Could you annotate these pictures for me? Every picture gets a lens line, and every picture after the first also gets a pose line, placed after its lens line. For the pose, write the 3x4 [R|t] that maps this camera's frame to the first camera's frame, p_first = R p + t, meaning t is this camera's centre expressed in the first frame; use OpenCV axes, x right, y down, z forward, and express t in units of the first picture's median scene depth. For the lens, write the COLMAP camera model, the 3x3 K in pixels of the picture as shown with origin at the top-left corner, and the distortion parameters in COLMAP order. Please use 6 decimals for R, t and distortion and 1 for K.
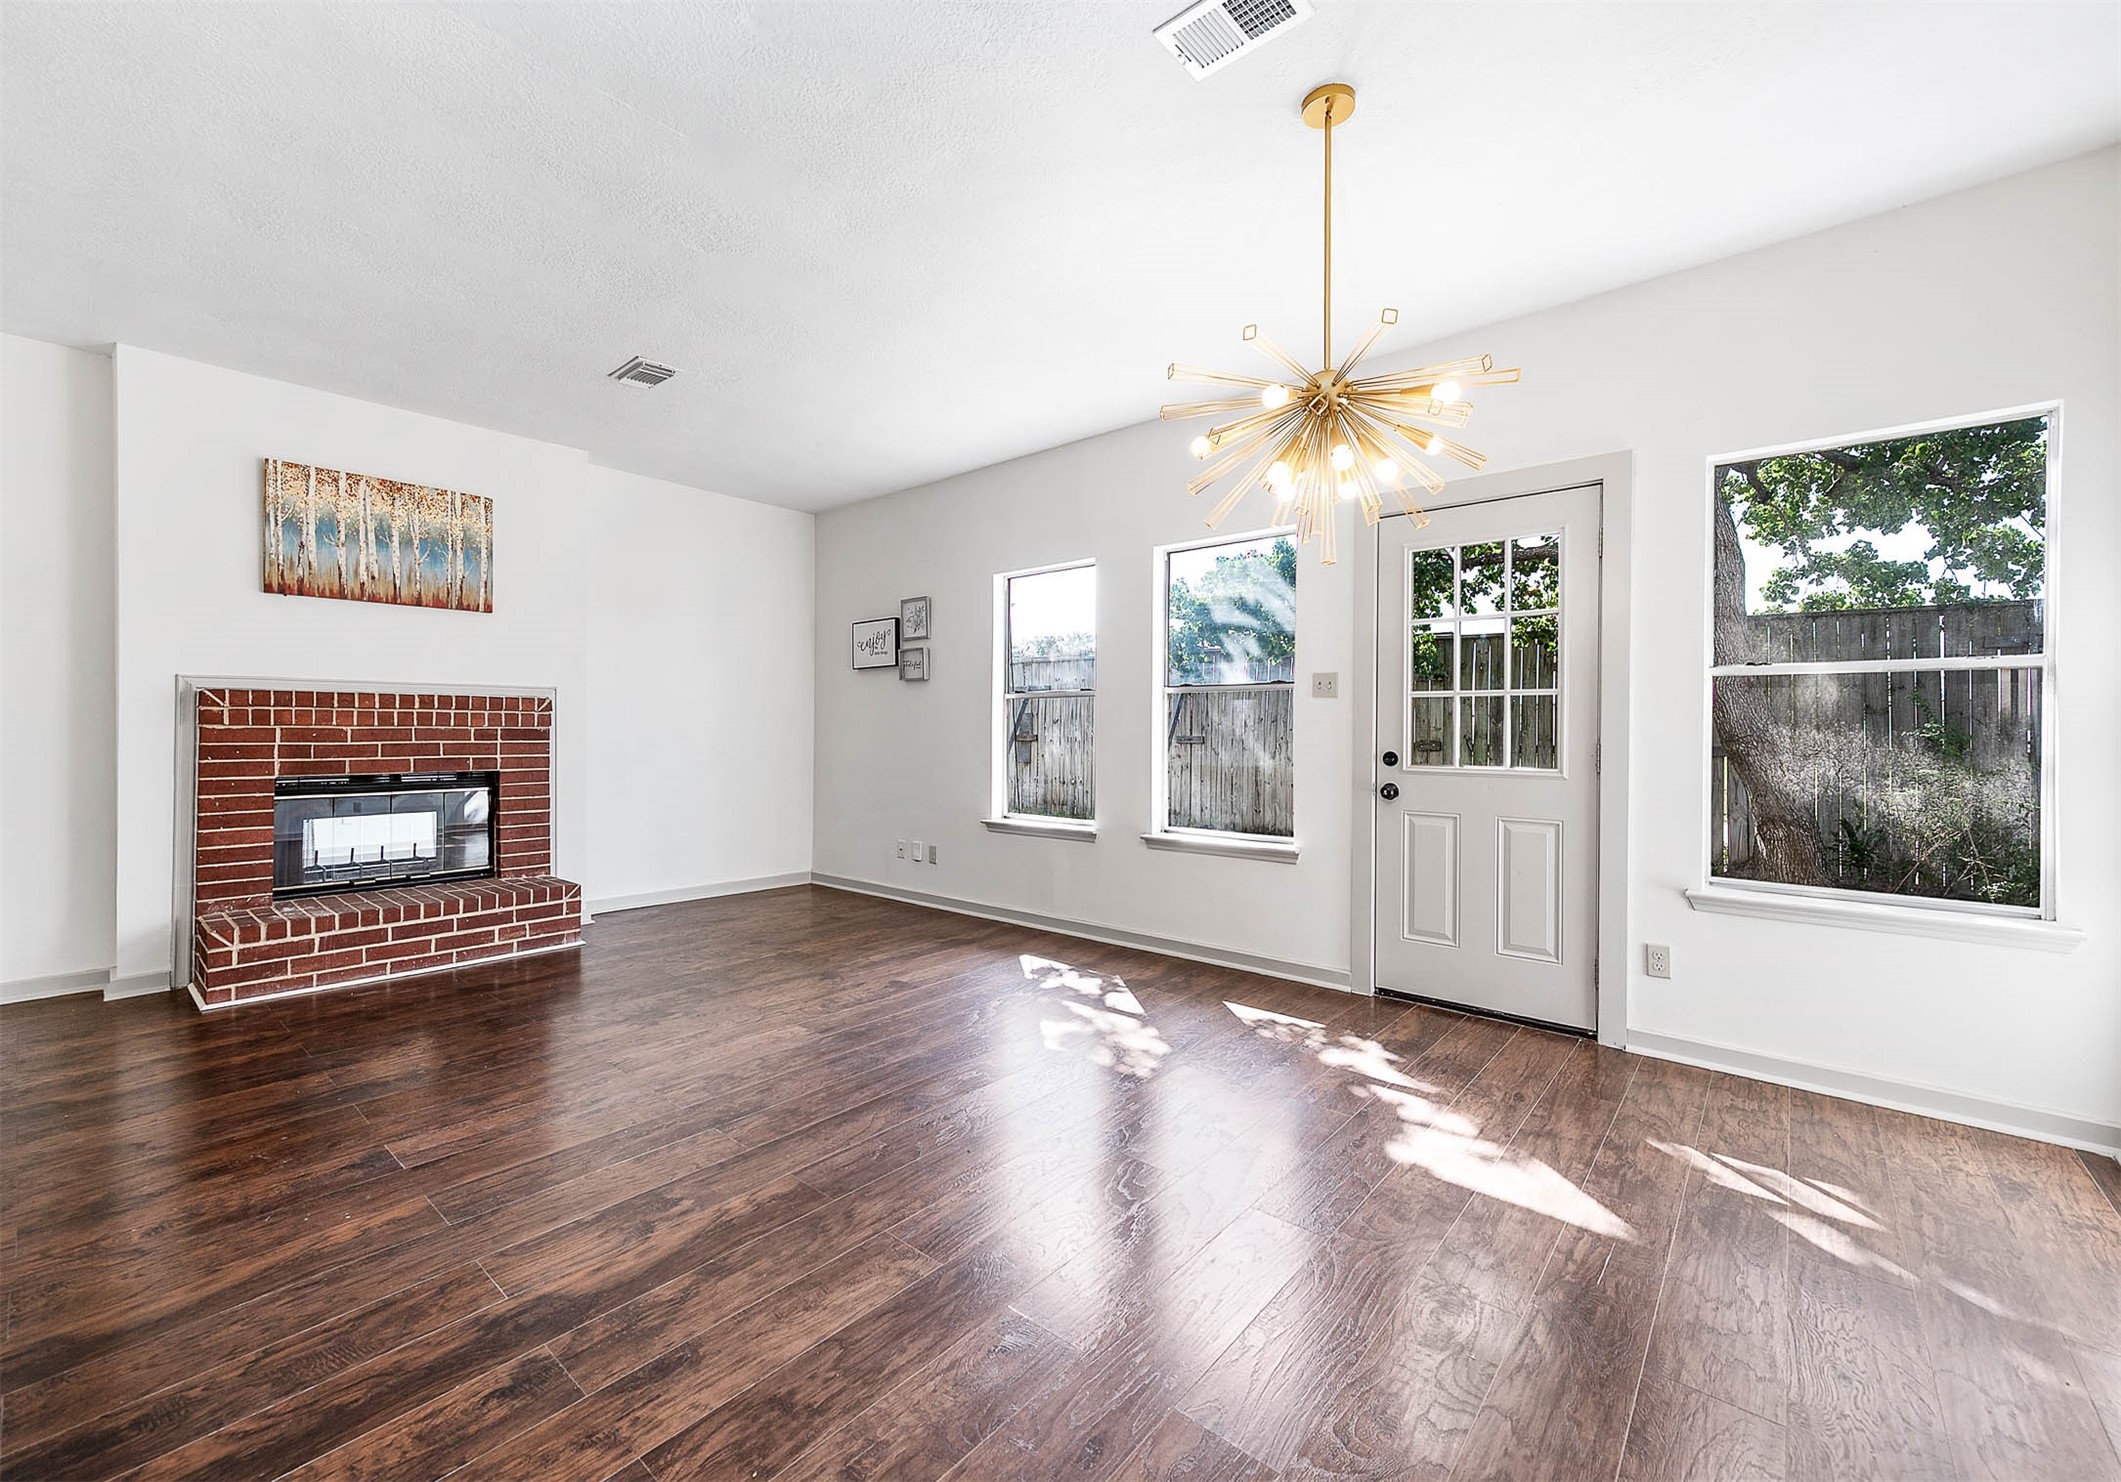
lens RADIAL K [[871.6, 0, 1042.8], [0, 871.6, 732.1], [0, 0, 1]] dist [0.010340, 0.000275]
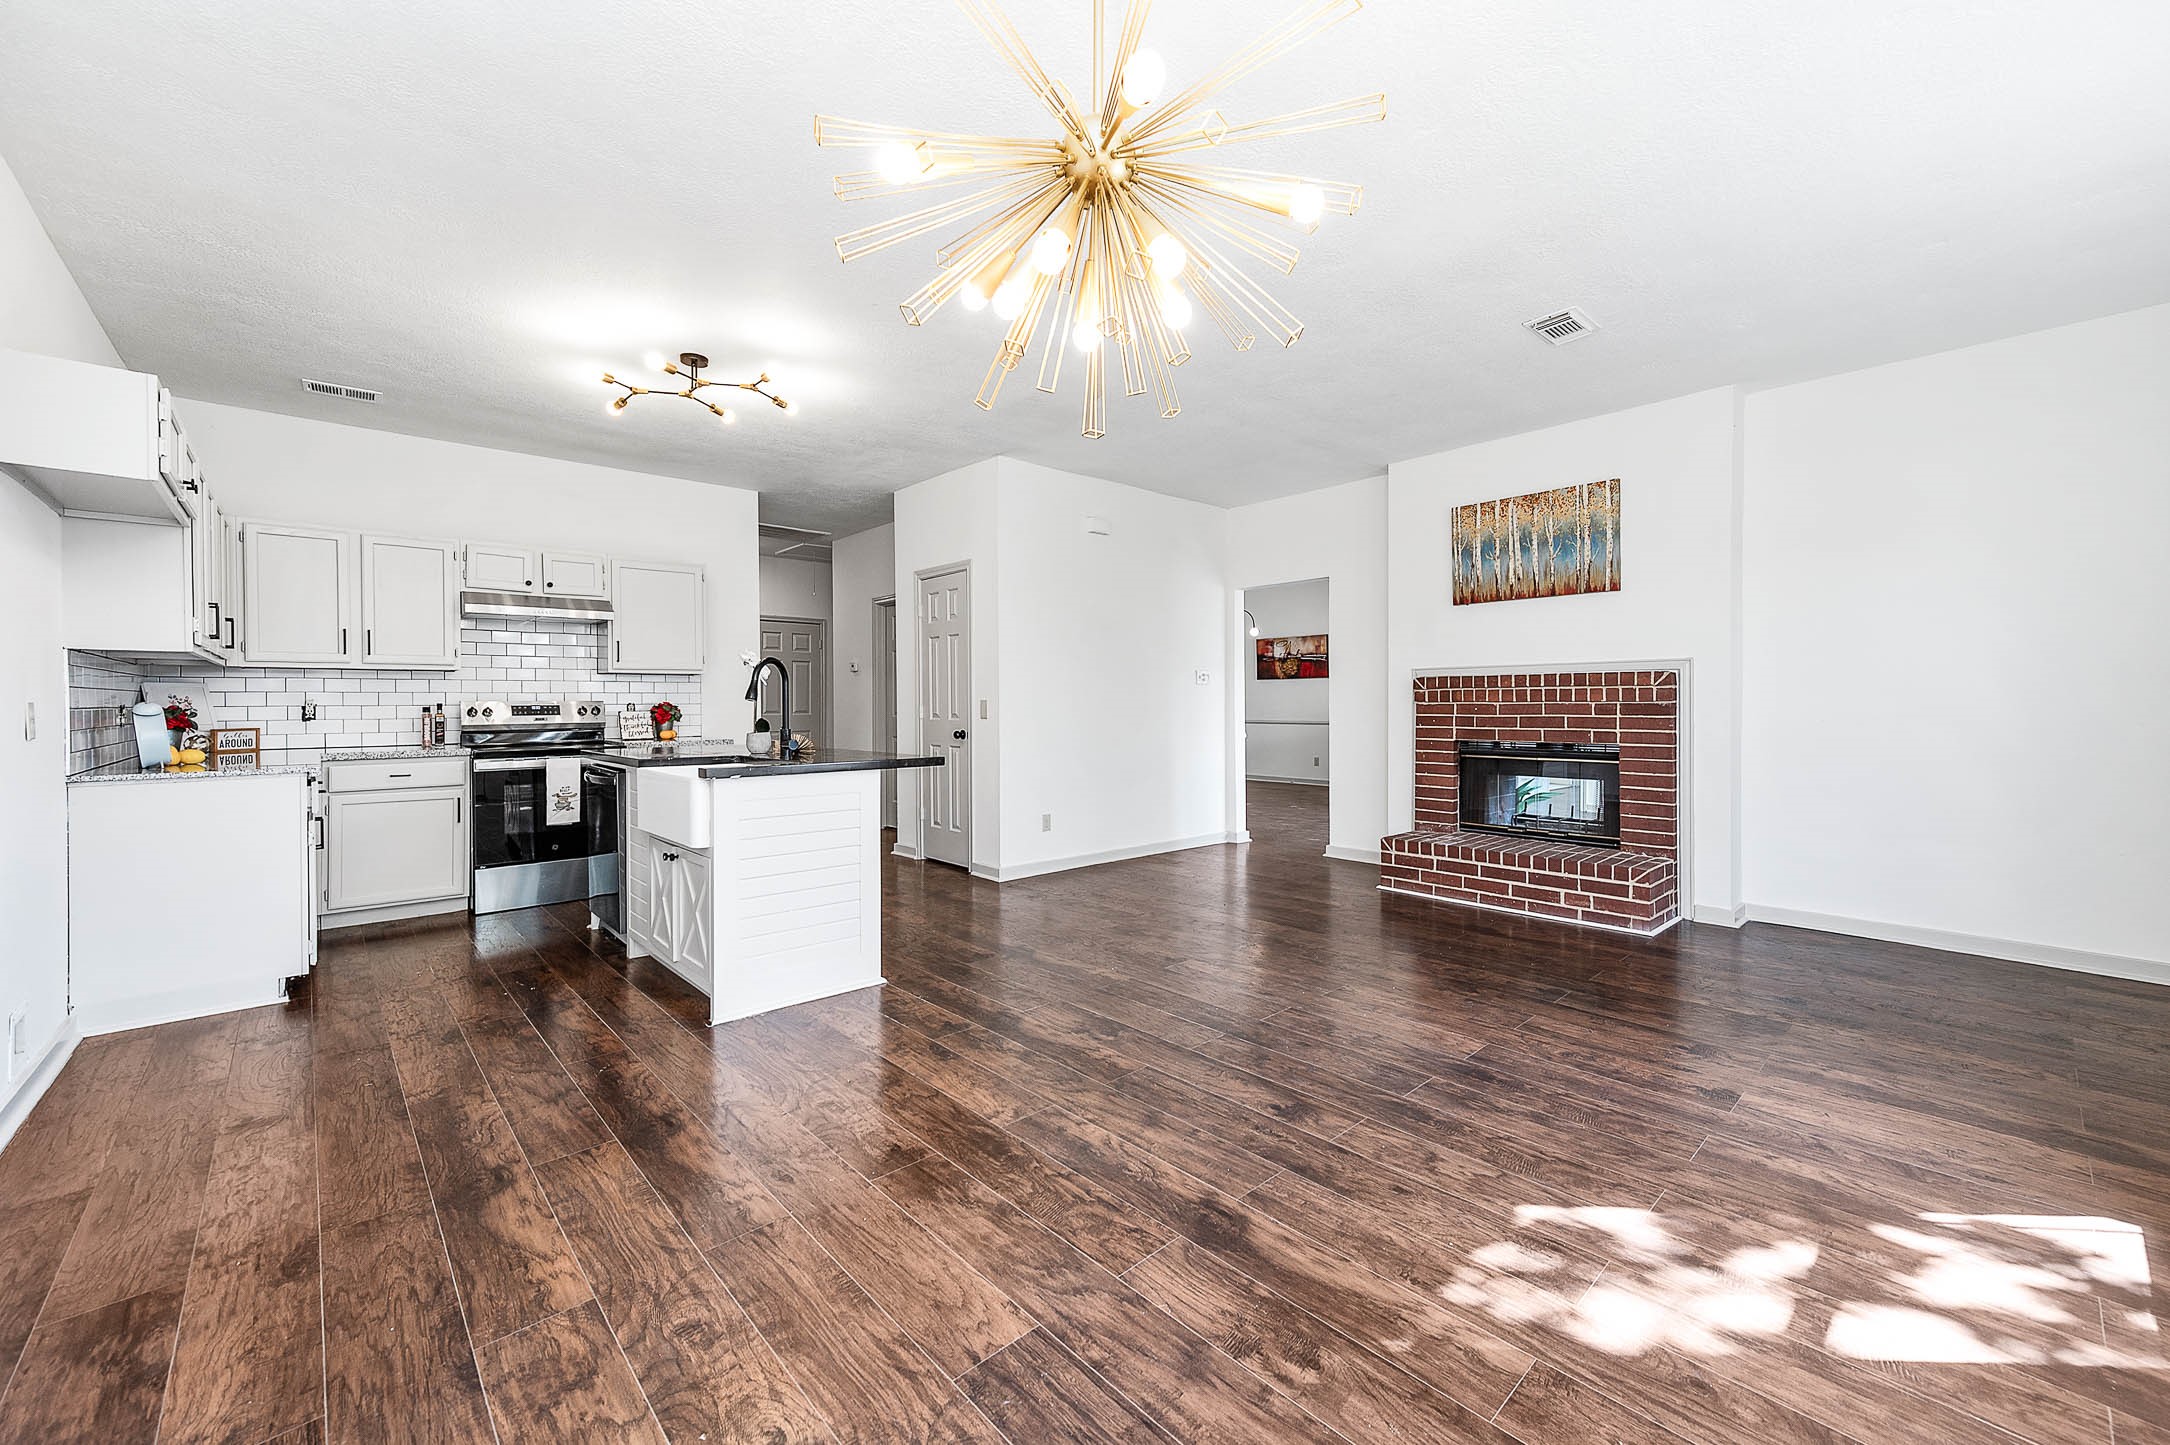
lens RADIAL K [[848.9, 0, 1084.7], [0, 848.9, 710.8], [0, 0, 1]] dist [0.012092, -0.000595]
pose [[-0.116334, 0.005504, -0.993195, 0.521025], [0.000246, 0.999985, 0.005513, -0.001429], [0.993210, 0.000397, -0.116334, 0.600725]]
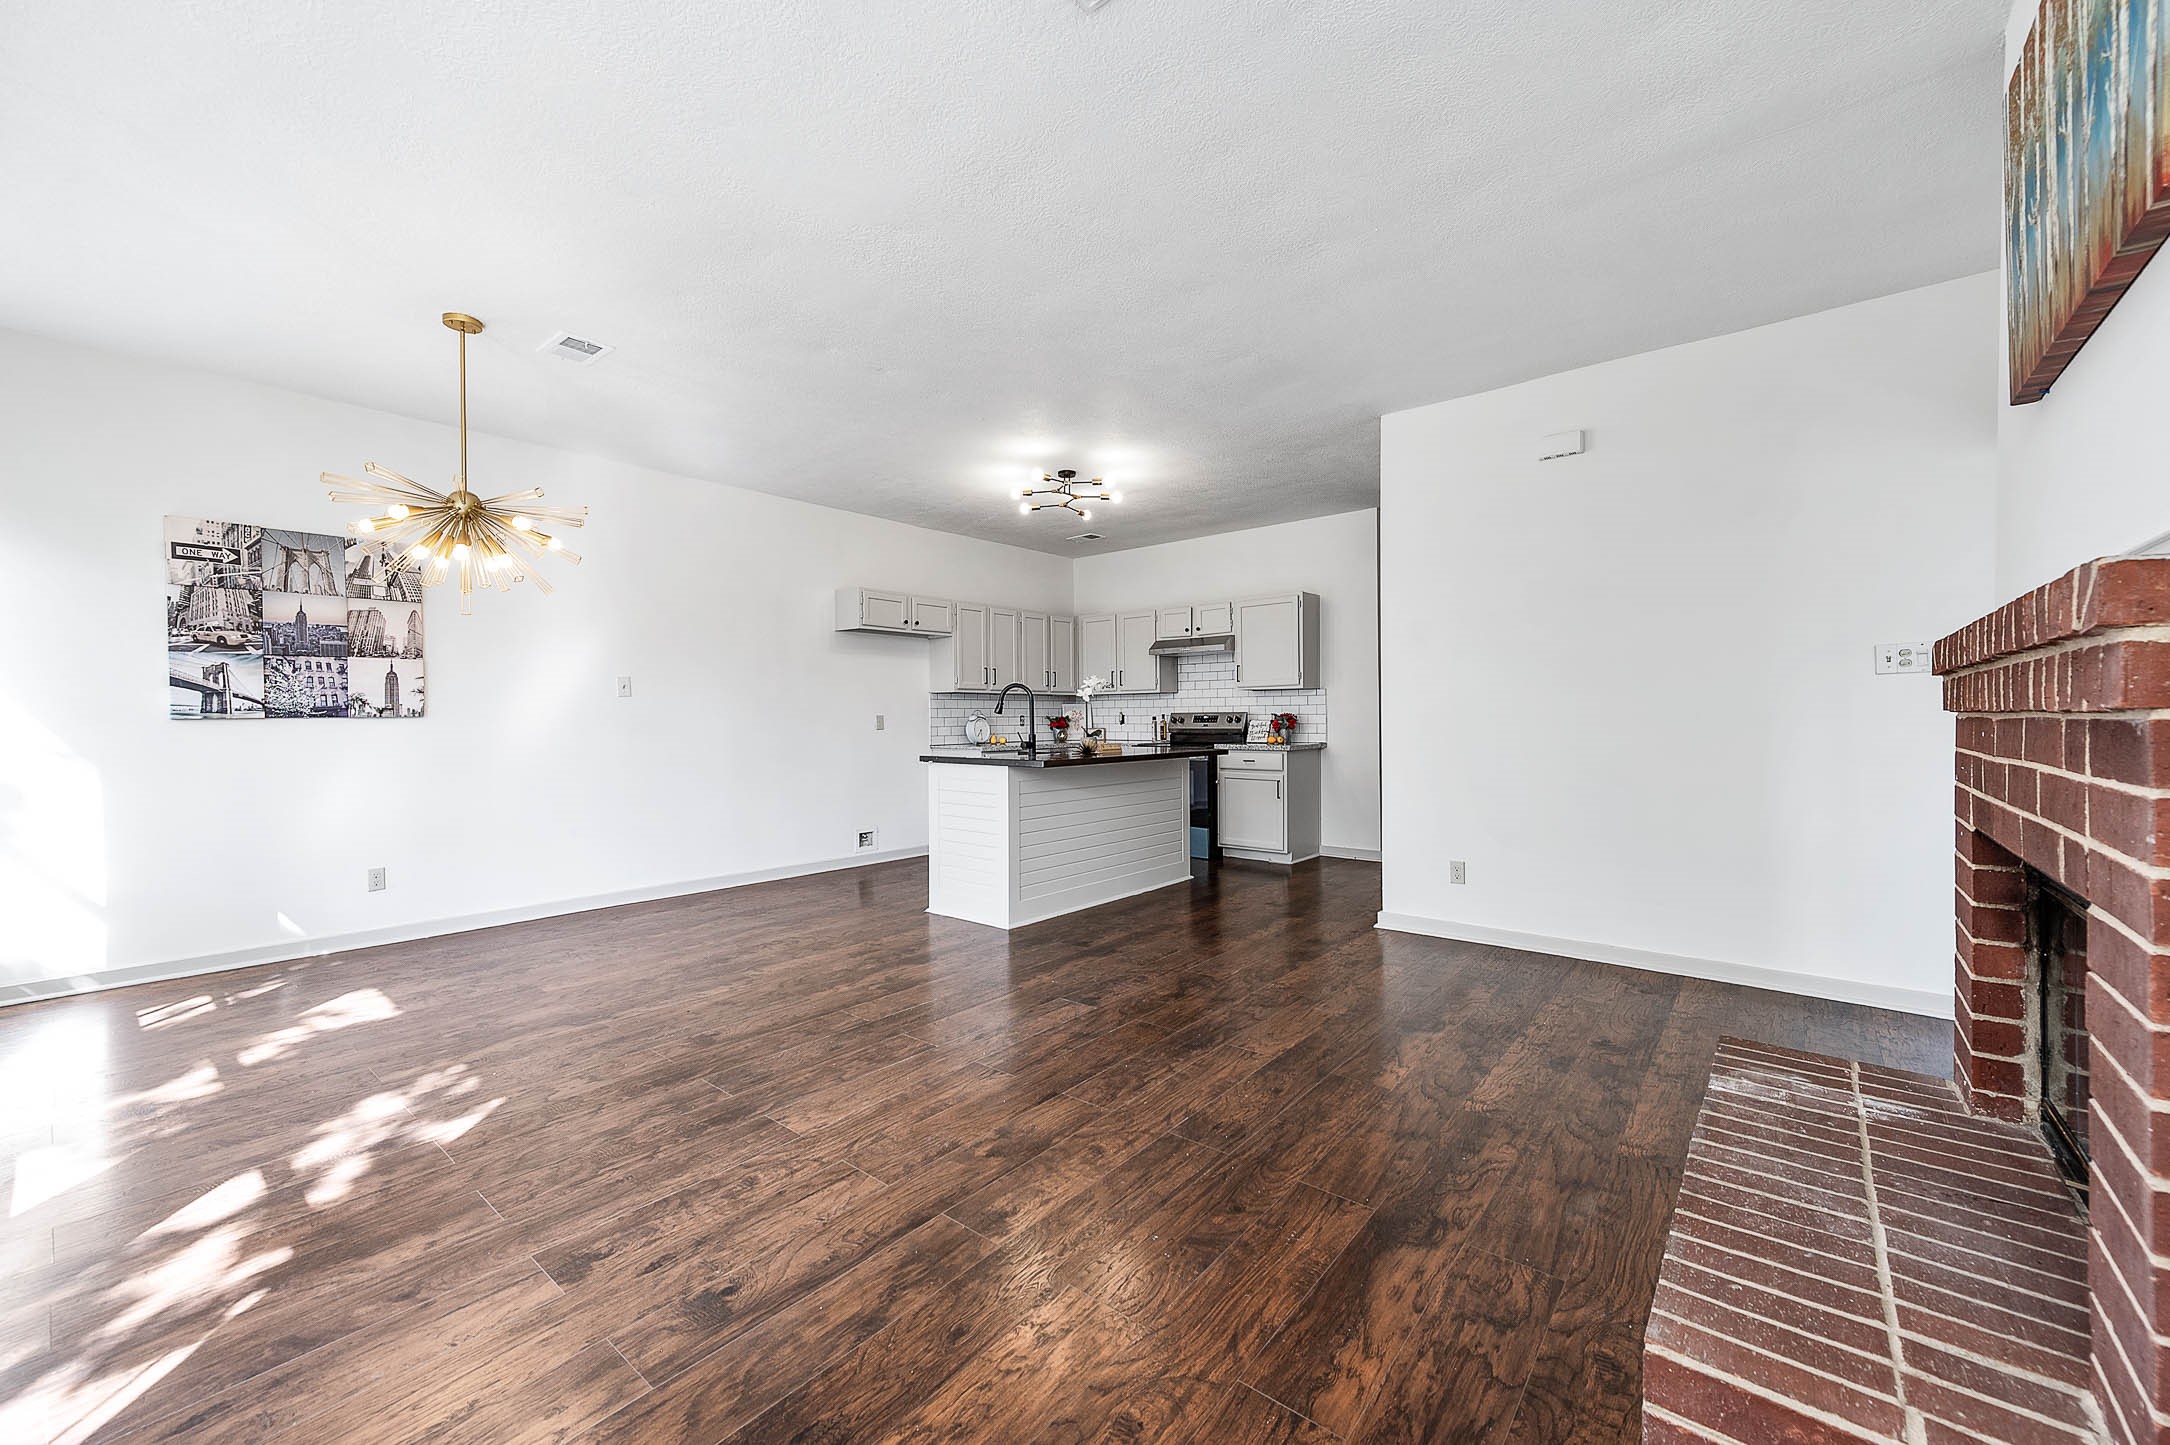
lens RADIAL K [[848.9, 0, 1100.2], [0, 848.9, 730.8], [0, 0, 1]] dist [0.012092, -0.000595]
pose [[-0.999347, 0.002460, -0.036057, -0.433497], [0.001578, 0.999699, 0.024469, -0.015015], [0.036107, 0.024396, -0.999050, 1.466515]]
